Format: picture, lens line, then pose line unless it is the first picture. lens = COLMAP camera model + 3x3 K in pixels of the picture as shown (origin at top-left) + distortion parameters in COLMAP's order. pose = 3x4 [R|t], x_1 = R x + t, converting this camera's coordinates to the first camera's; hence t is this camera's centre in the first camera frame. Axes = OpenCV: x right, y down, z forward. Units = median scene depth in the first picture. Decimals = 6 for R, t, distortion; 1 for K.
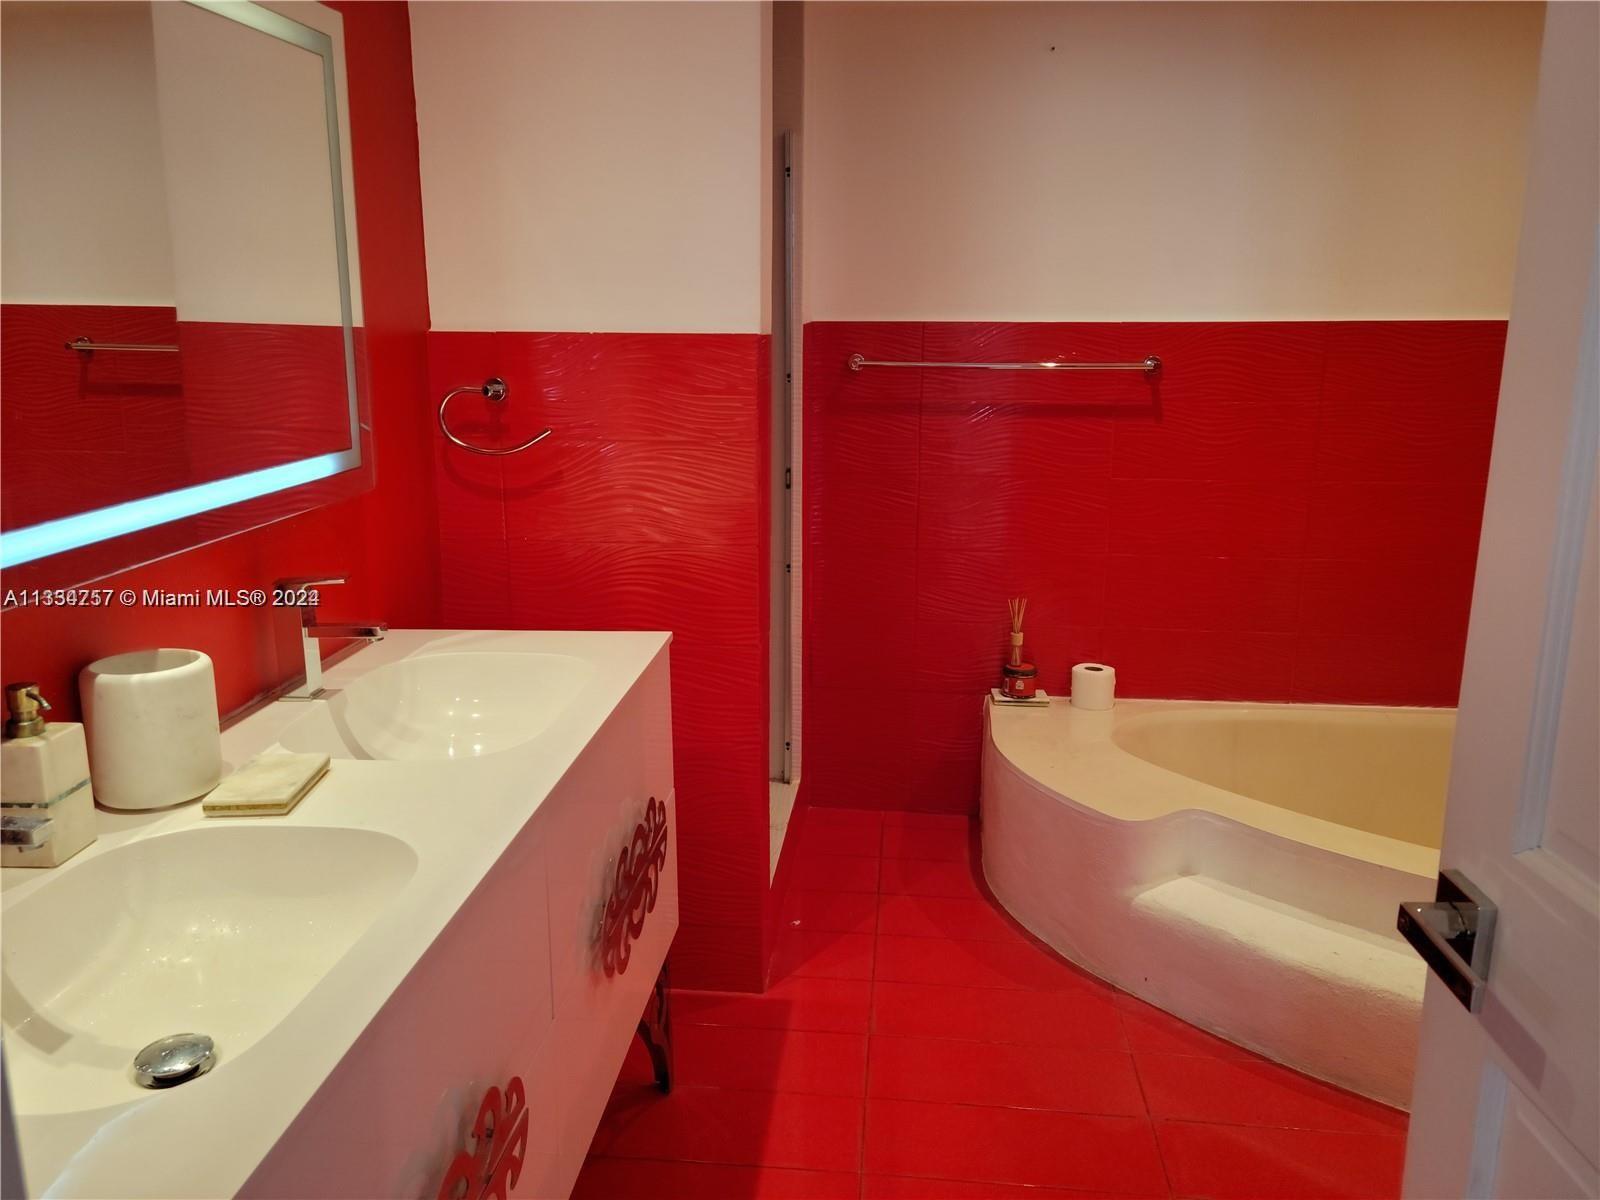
lens RADIAL K [[1260.5, 0, 800.0], [0, 1260.5, 600.0], [0, 0, 1]] dist [0.089985, -0.125179]
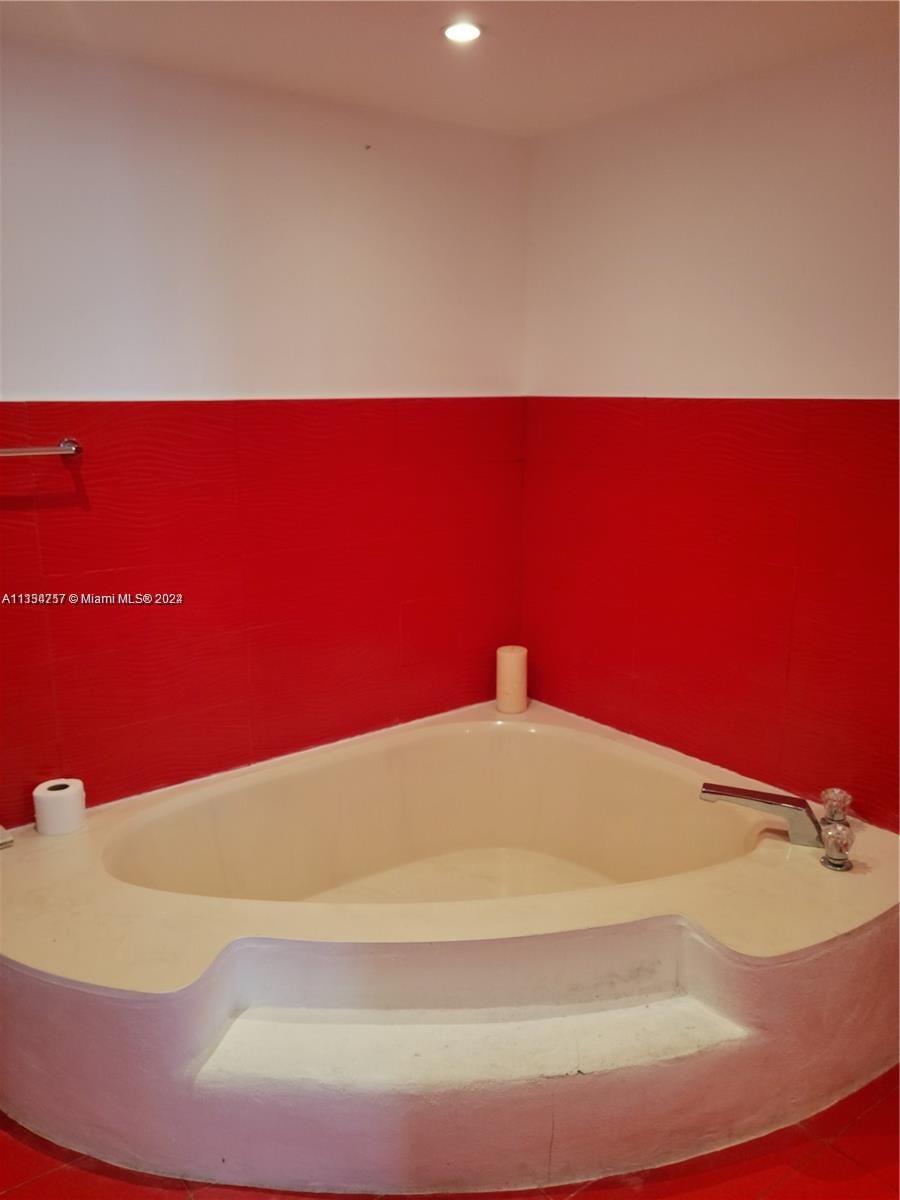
lens RADIAL K [[945.4, 0, 450.0], [0, 945.4, 600.0], [0, 0, 1]] dist [0.089985, -0.125179]
pose [[0.737286, -0.149198, 0.658900, 0.011415], [0.157101, 0.986436, 0.047573, -0.076370], [-0.657061, 0.068439, 0.750725, 0.352902]]
